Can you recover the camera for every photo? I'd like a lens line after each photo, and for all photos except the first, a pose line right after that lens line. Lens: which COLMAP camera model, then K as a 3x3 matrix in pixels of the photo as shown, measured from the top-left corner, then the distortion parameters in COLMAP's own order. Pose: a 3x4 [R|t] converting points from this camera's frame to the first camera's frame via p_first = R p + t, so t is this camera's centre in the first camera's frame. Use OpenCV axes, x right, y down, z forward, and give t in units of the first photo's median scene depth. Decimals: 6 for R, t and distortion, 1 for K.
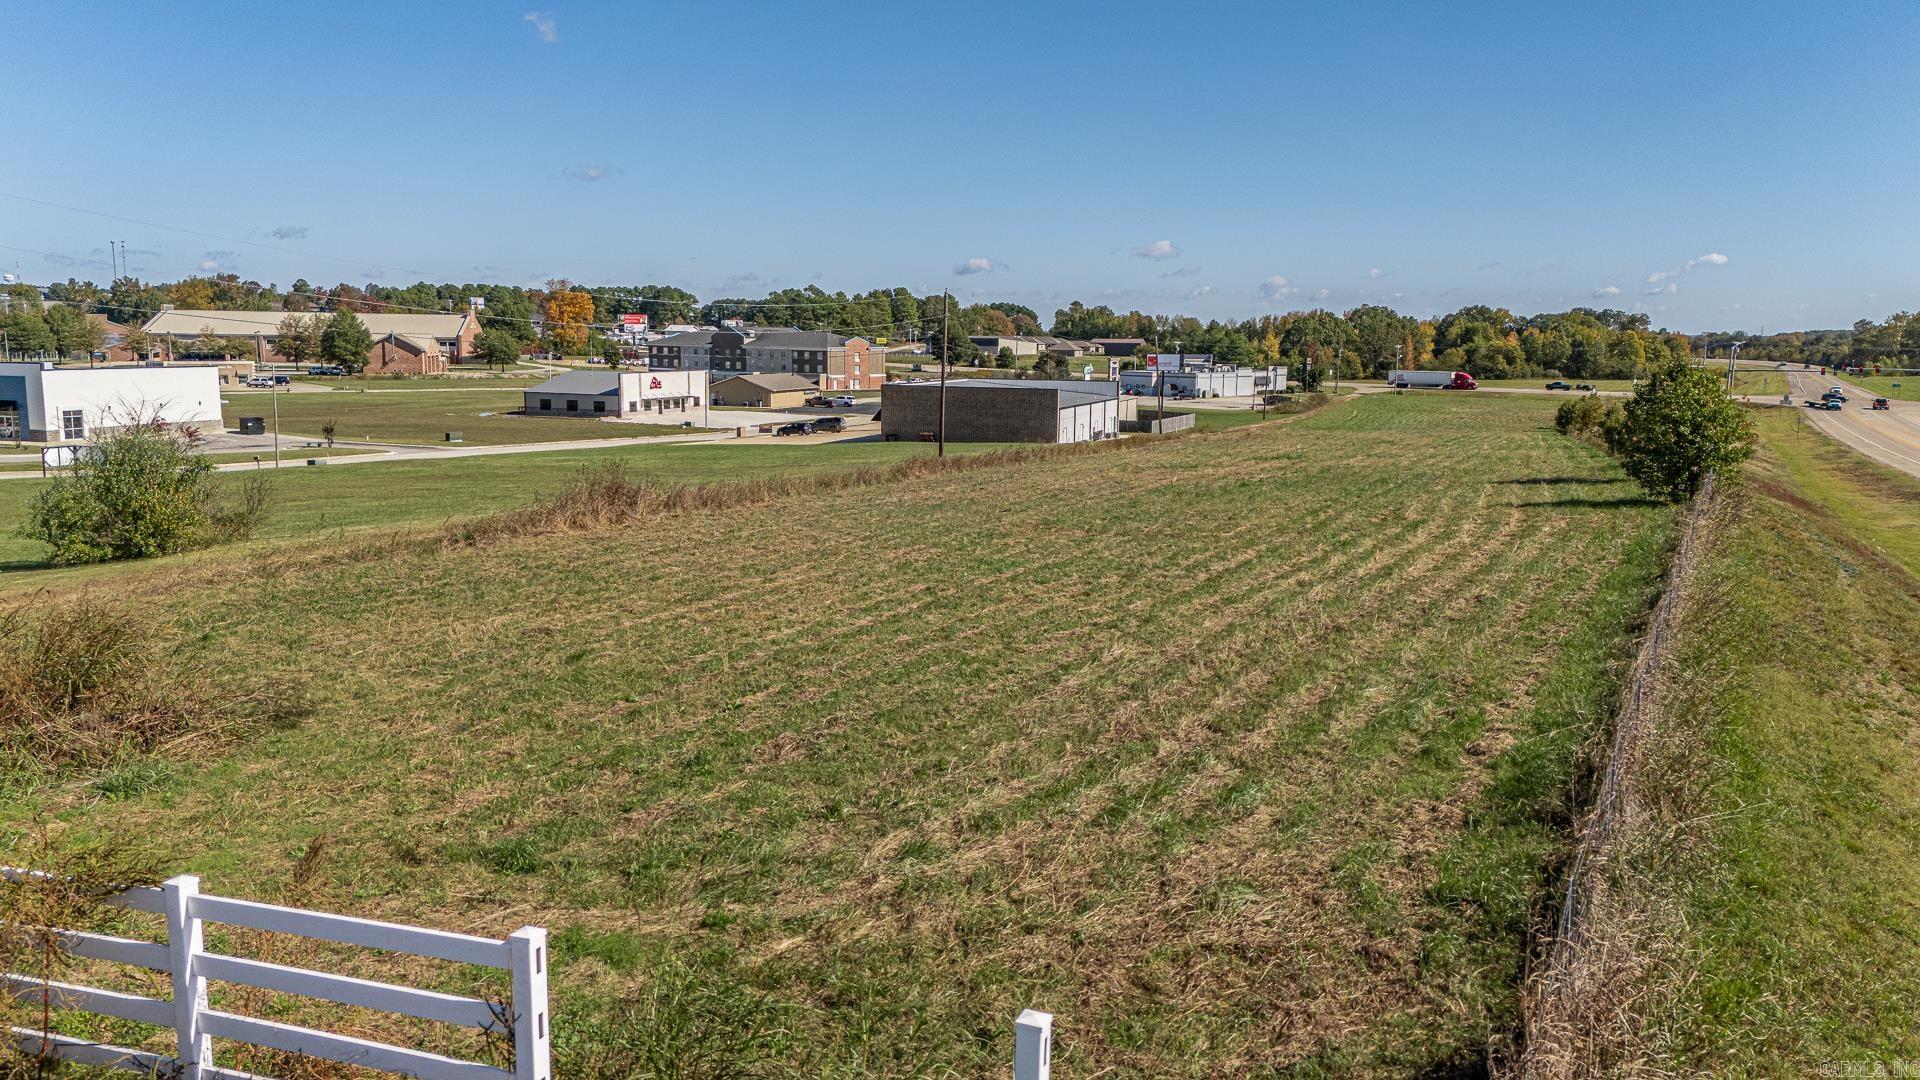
lens RADIAL K [[1397.6, 0, 967.6], [0, 1397.6, 536.3], [0, 0, 1]] dist [0.077765, -0.054427]
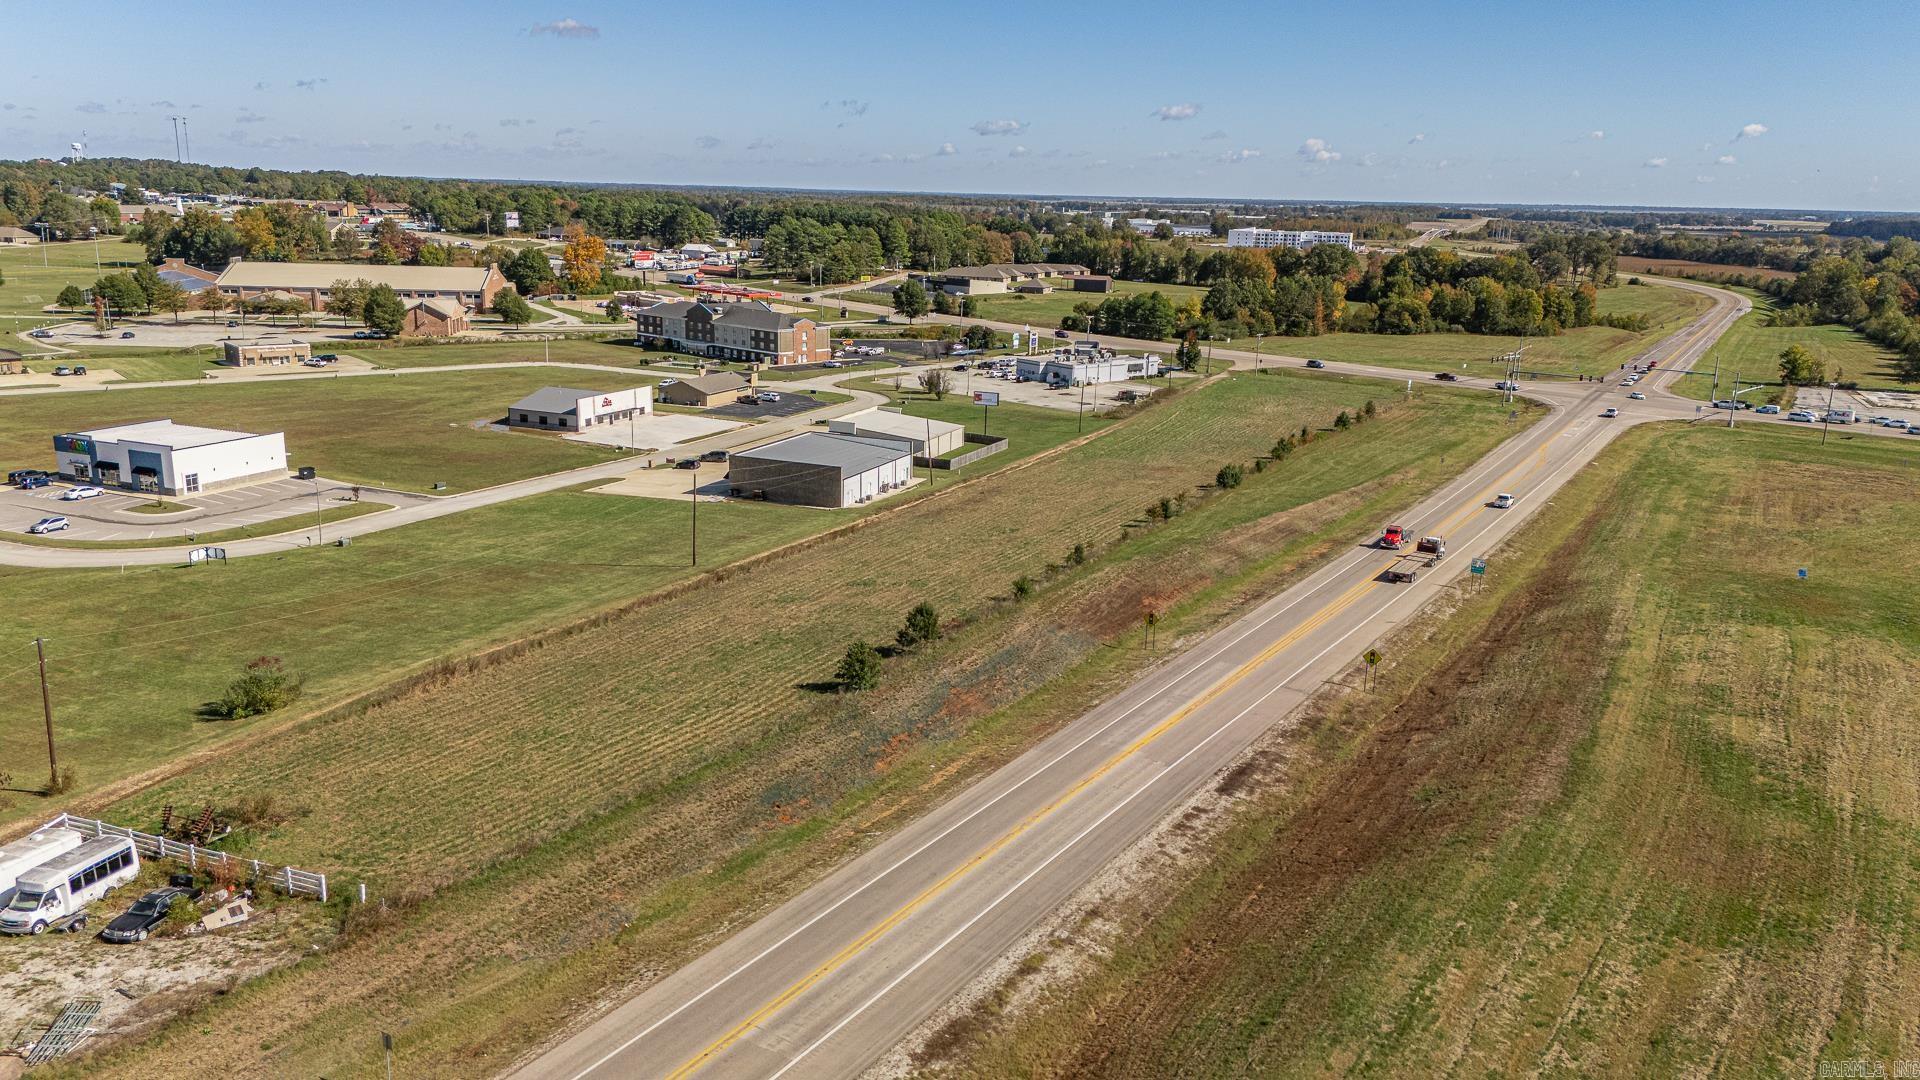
lens RADIAL K [[1397.6, 0, 965.2], [0, 1397.6, 541.3], [0, 0, 1]] dist [0.077765, -0.054427]
pose [[0.999067, 0.022234, -0.037031, 0.102925], [-0.018522, 0.995040, 0.097739, -0.070839], [0.039021, -0.096962, 0.994523, -0.194039]]
